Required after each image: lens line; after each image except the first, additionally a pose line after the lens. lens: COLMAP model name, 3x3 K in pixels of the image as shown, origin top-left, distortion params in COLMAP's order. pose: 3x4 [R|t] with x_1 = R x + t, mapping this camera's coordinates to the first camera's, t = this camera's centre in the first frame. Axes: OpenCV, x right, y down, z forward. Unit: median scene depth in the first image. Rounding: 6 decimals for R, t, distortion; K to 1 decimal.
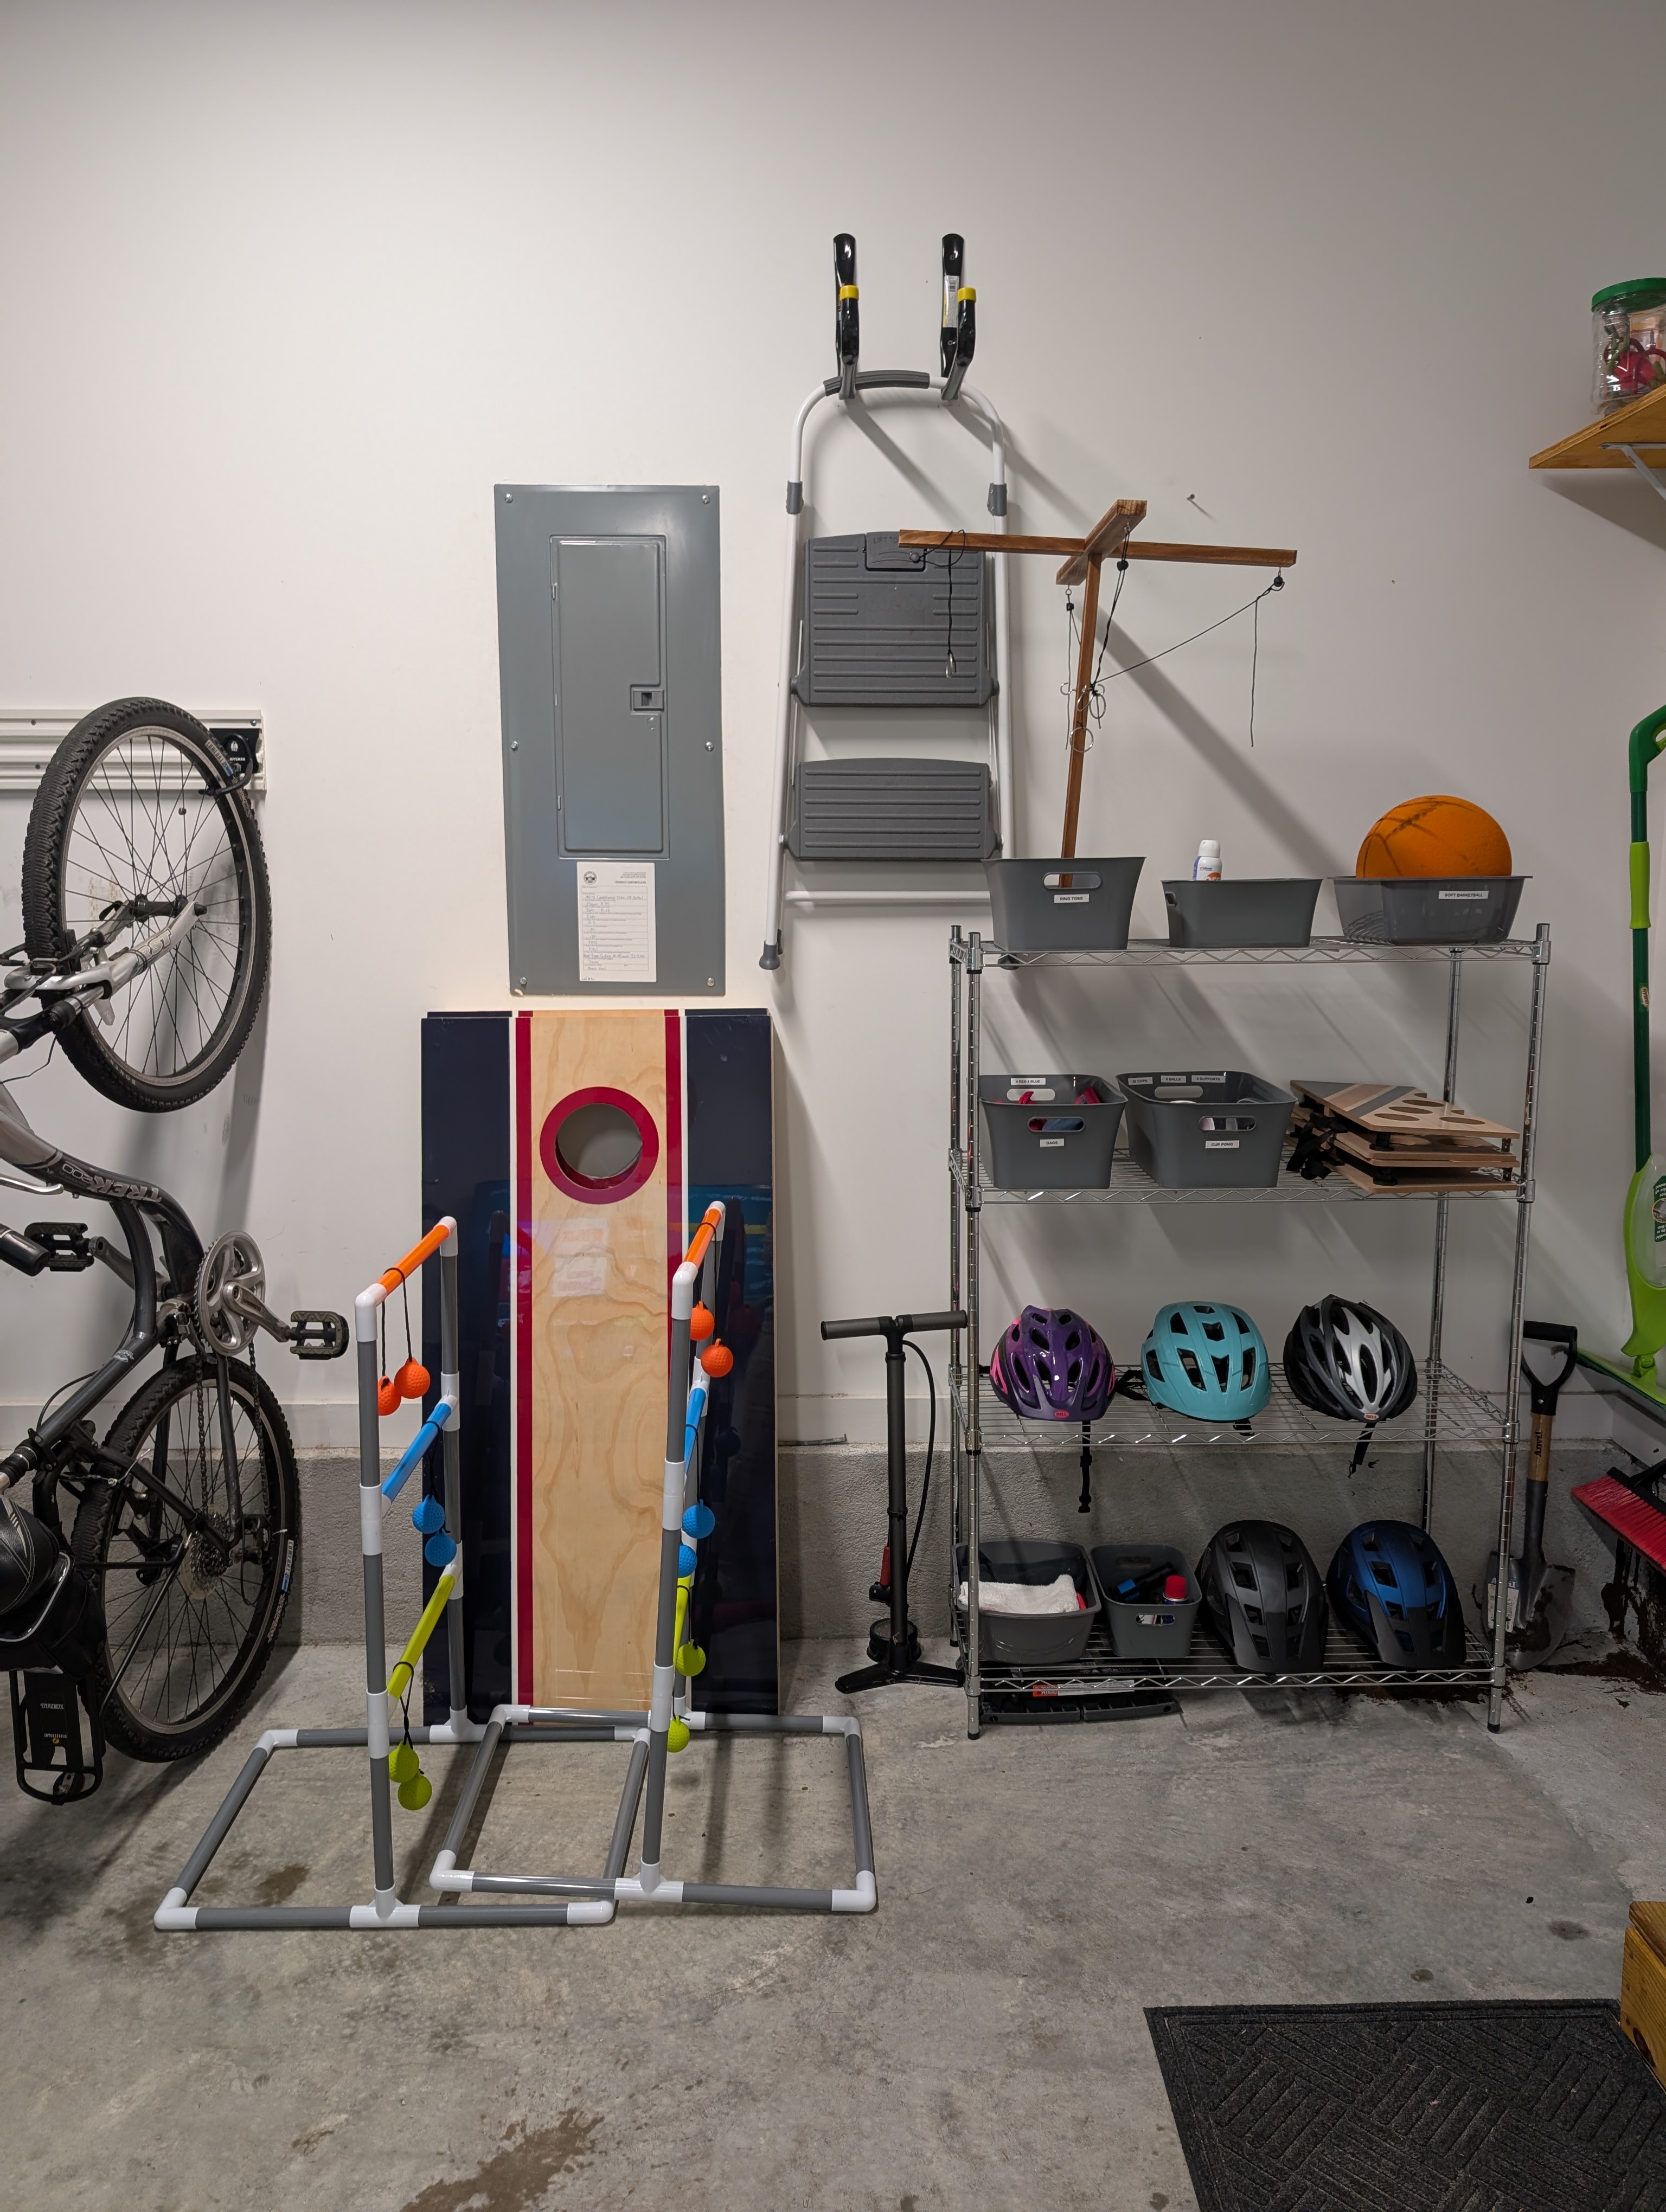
lens RADIAL K [[1494.9, 0, 833.0], [0, 1494.9, 1106.0], [0, 0, 1]] dist [0.007505, -0.002609]
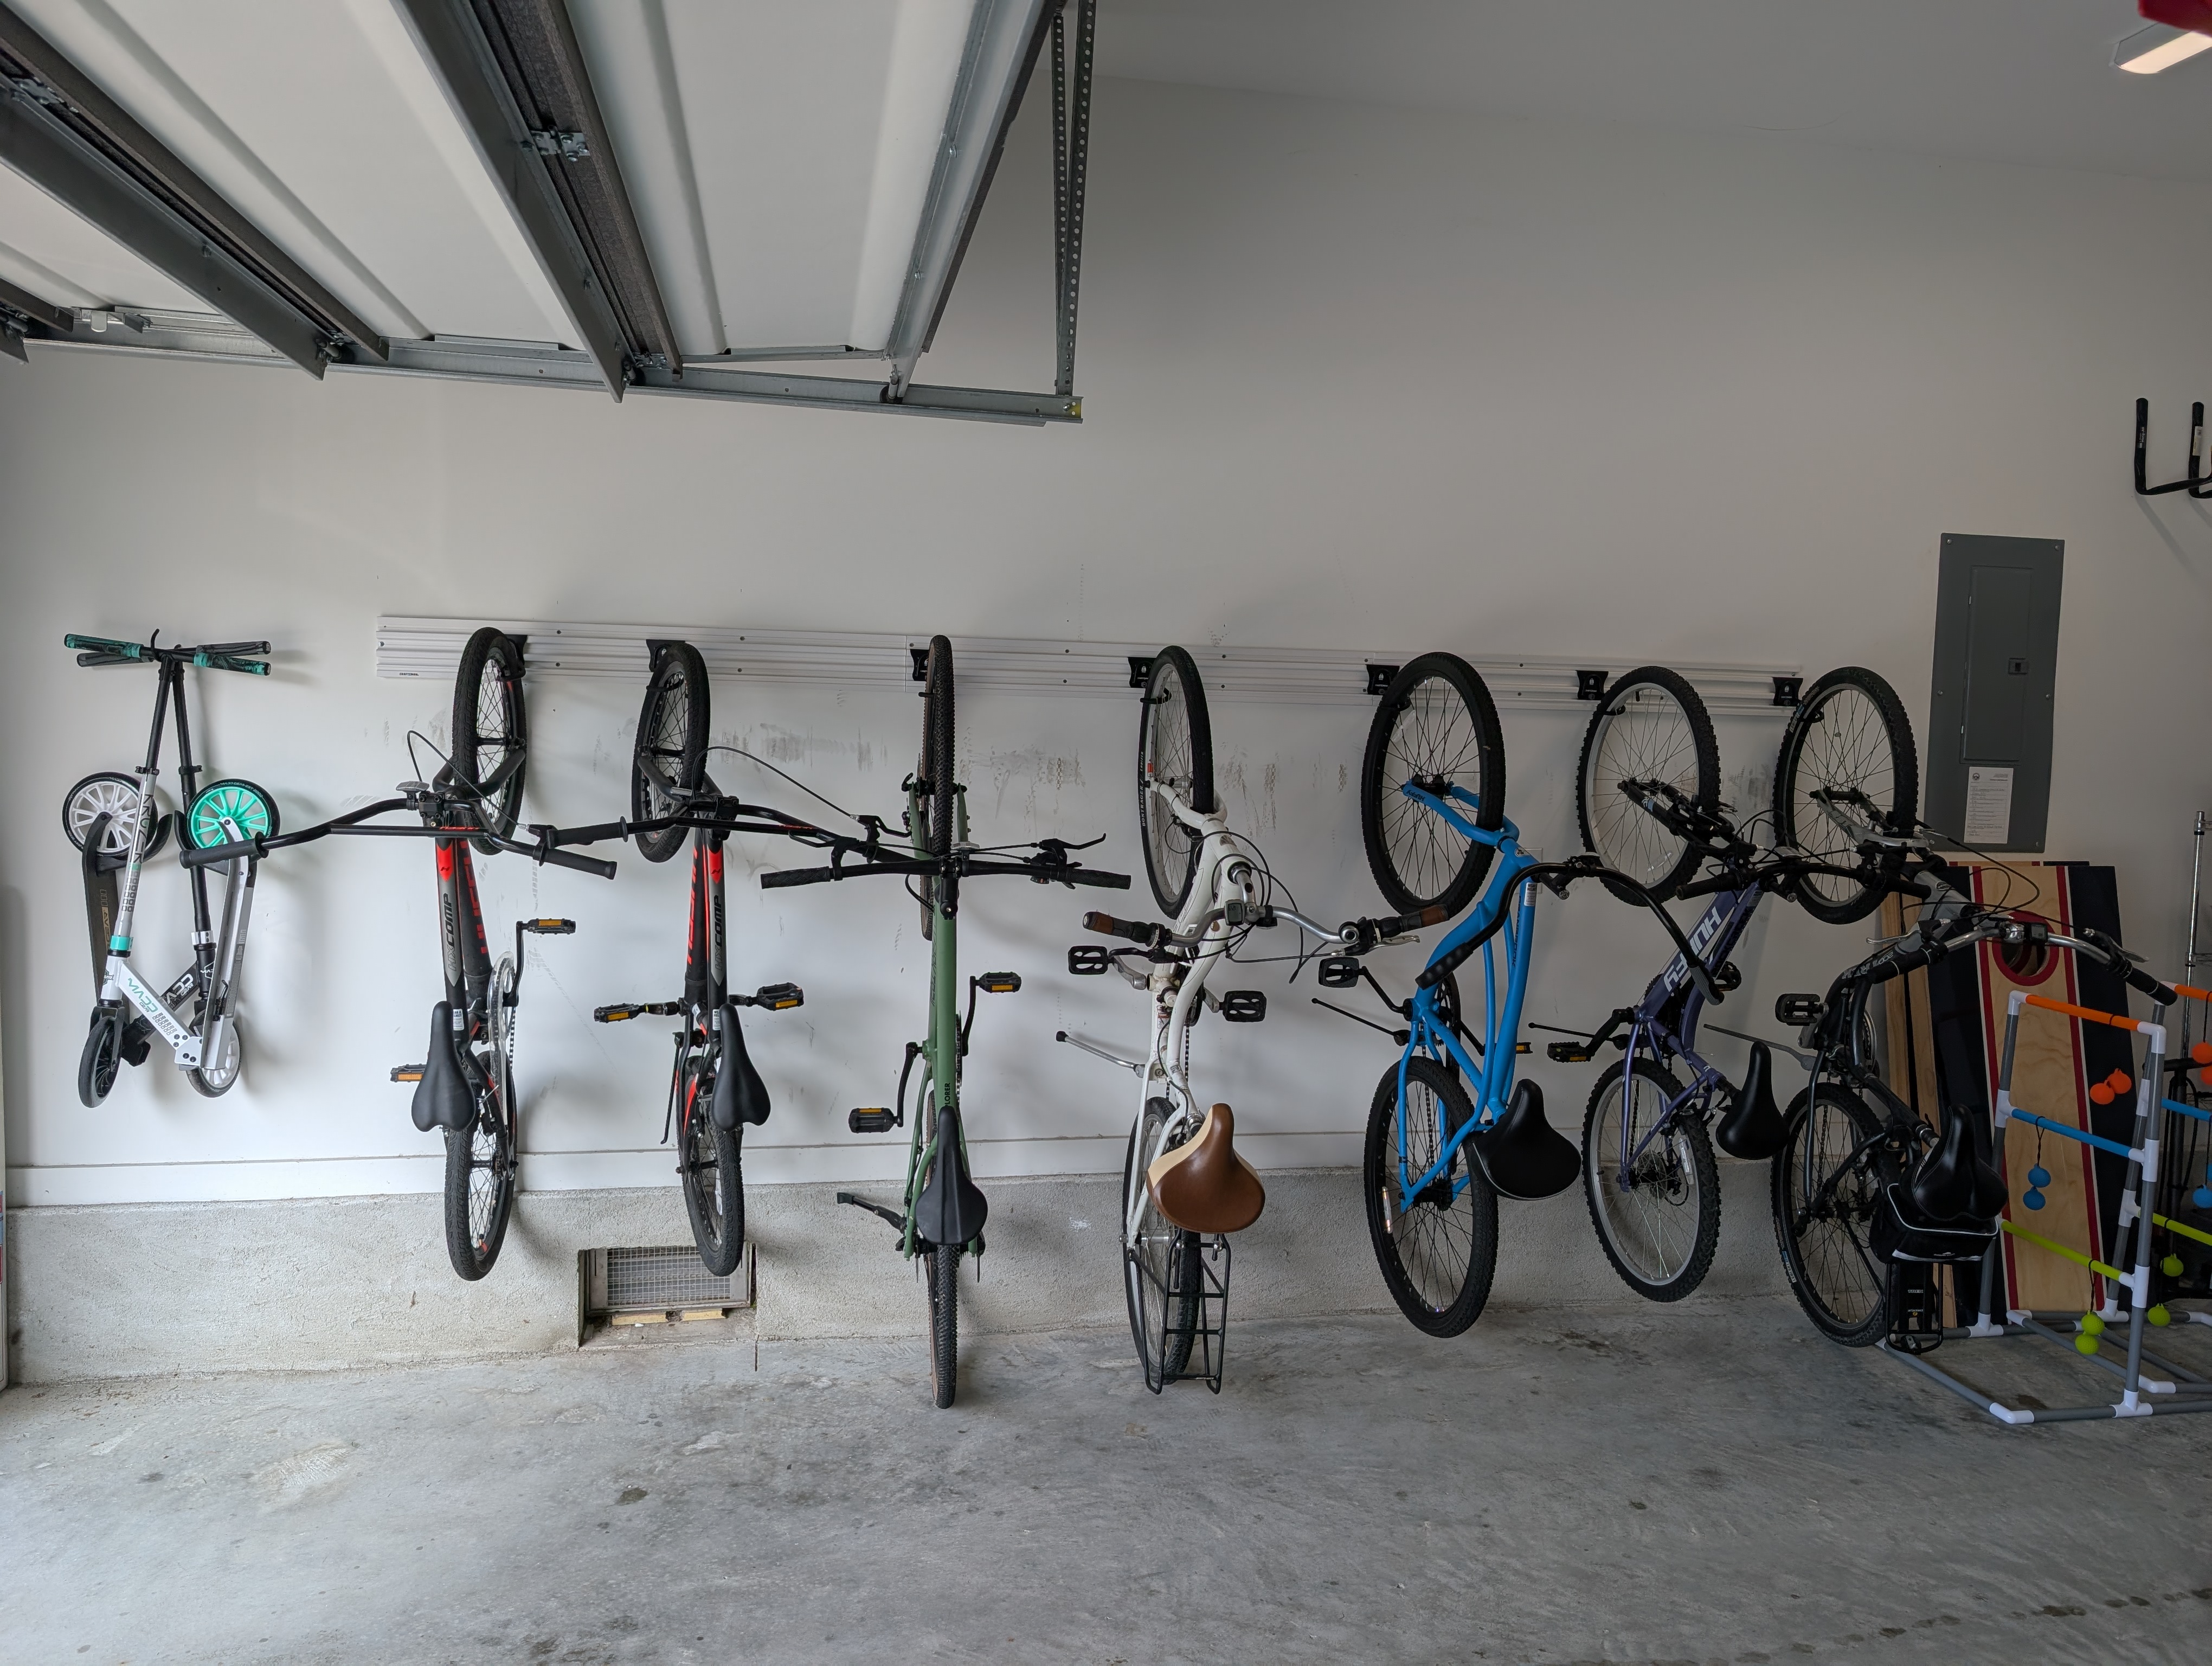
lens RADIAL K [[1494.9, 0, 1106.0], [0, 1494.9, 833.0], [0, 0, 1]] dist [0.007505, -0.002609]
pose [[0.981770, 0.009356, 0.189844, -1.404900], [0.006706, 0.996461, -0.083783, 0.032244], [-0.189956, 0.083529, 0.978233, -0.371455]]
